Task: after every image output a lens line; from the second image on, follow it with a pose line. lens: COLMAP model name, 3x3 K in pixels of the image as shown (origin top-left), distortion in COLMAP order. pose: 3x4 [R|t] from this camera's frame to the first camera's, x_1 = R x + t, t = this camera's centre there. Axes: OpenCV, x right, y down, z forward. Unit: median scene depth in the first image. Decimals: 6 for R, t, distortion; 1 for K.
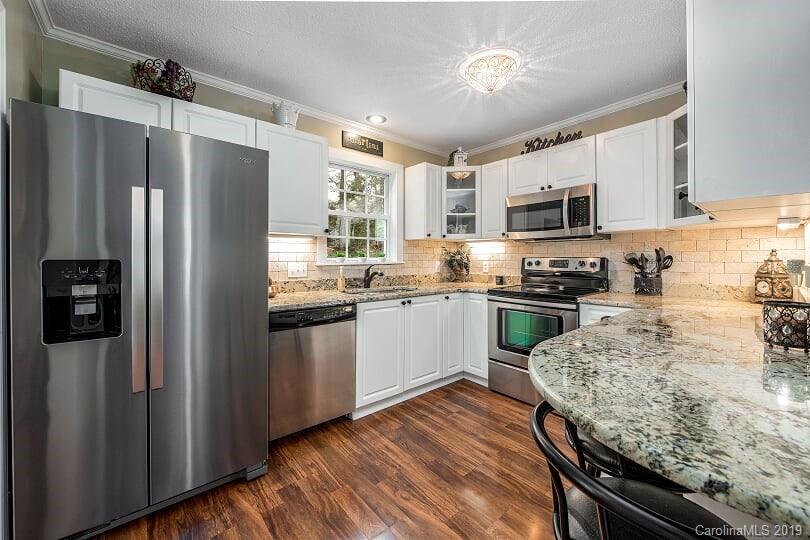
lens RADIAL K [[320.0, 0, 410.4], [0, 320.0, 256.4], [0, 0, 1]] dist [0.001196, -0.000376]
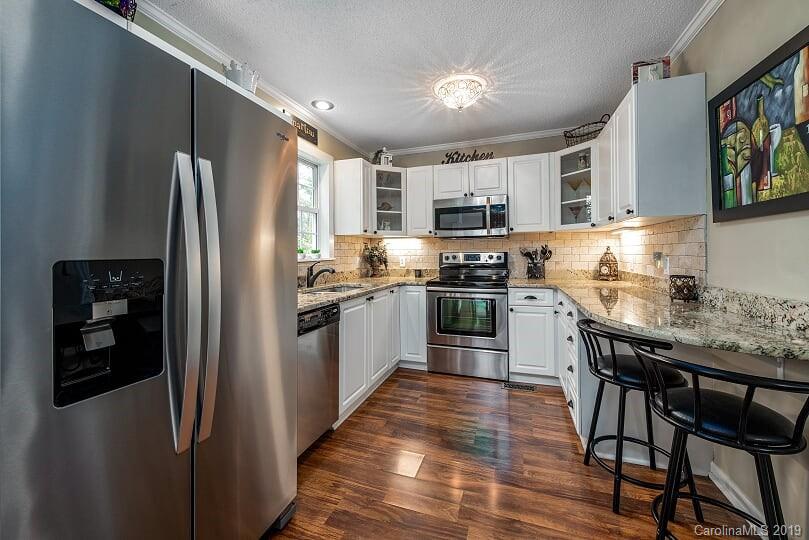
lens RADIAL K [[319.6, 0, 403.5], [0, 319.6, 250.4], [0, 0, 1]] dist [0.001196, -0.000376]
pose [[0.864662, -0.004046, 0.502338, -0.390702], [0.007066, 0.999967, -0.004109, -0.000639], [-0.502304, 0.007103, 0.864662, 0.083714]]
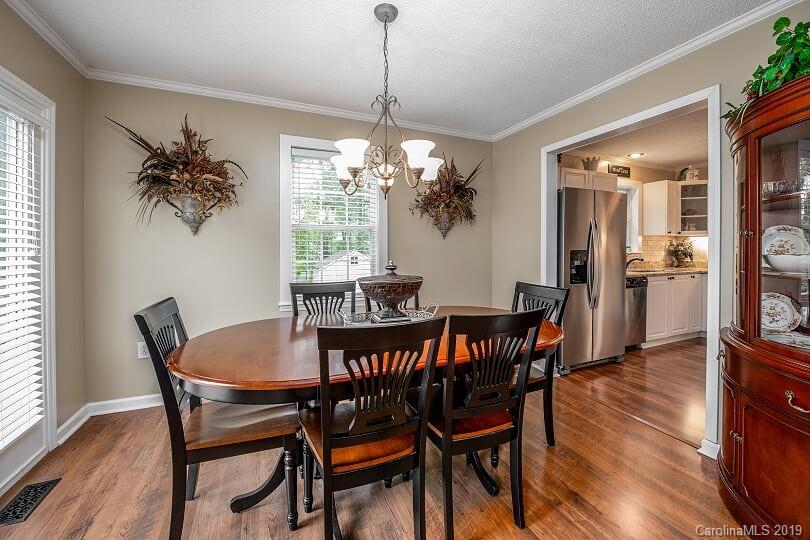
lens RADIAL K [[320.0, 0, 413.5], [0, 320.0, 249.4], [0, 0, 1]] dist [0.001196, -0.000376]
pose [[0.958284, 0.001077, -0.285817, -0.697520], [0.001813, 0.999950, 0.009846, -0.009667], [0.285813, -0.009954, 0.958234, -0.747718]]
